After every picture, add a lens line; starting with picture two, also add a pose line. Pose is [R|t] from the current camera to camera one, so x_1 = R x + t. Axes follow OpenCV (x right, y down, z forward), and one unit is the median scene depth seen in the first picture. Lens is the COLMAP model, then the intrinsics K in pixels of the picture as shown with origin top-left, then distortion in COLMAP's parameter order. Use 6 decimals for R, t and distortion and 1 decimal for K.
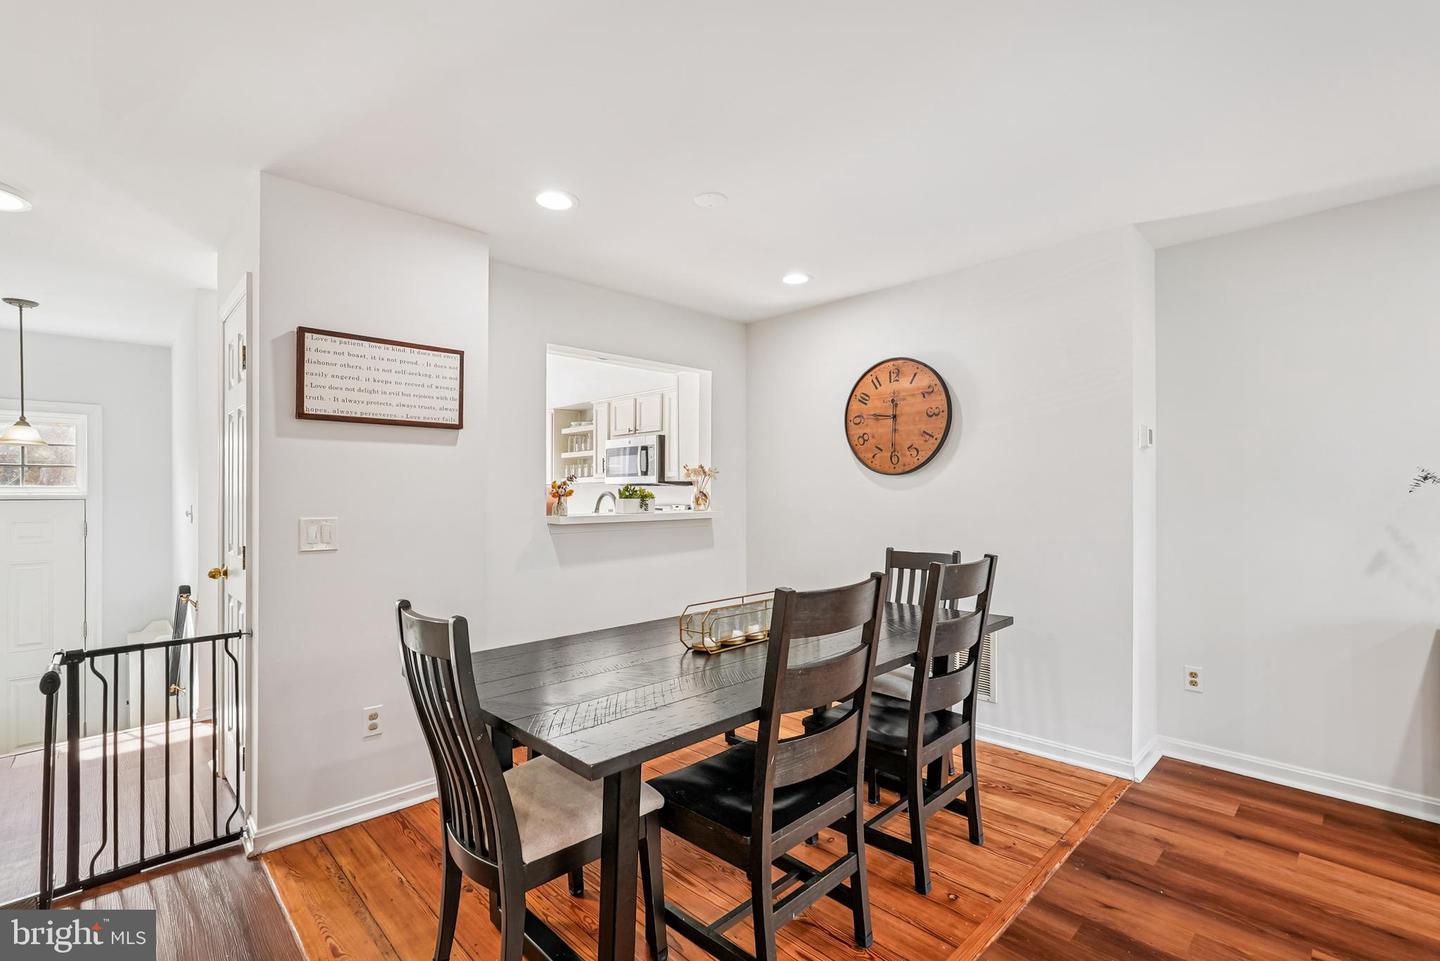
lens RADIAL K [[649.1, 0, 720.8], [0, 649.1, 494.4], [0, 0, 1]] dist [-0.014881, 0.009643]
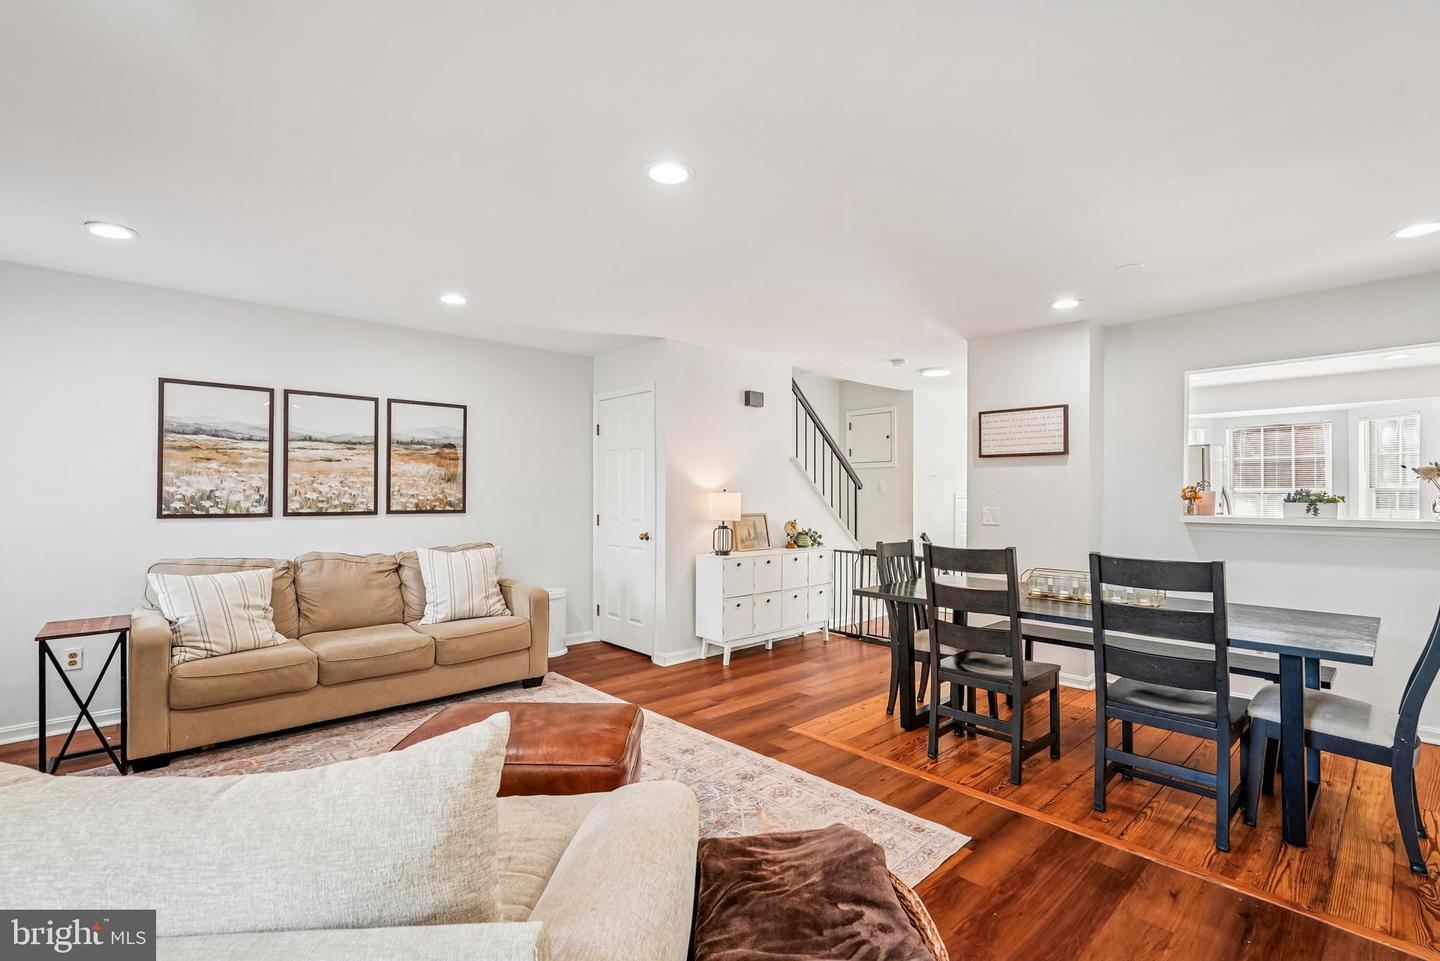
lens RADIAL K [[649.1, 0, 720.8], [0, 649.1, 494.4], [0, 0, 1]] dist [-0.014881, 0.009643]
pose [[-0.030406, 0.000495, -0.999537, 1.324803], [-0.008491, 0.999964, 0.000753, 0.001877], [0.999502, 0.008510, -0.030401, 0.242130]]
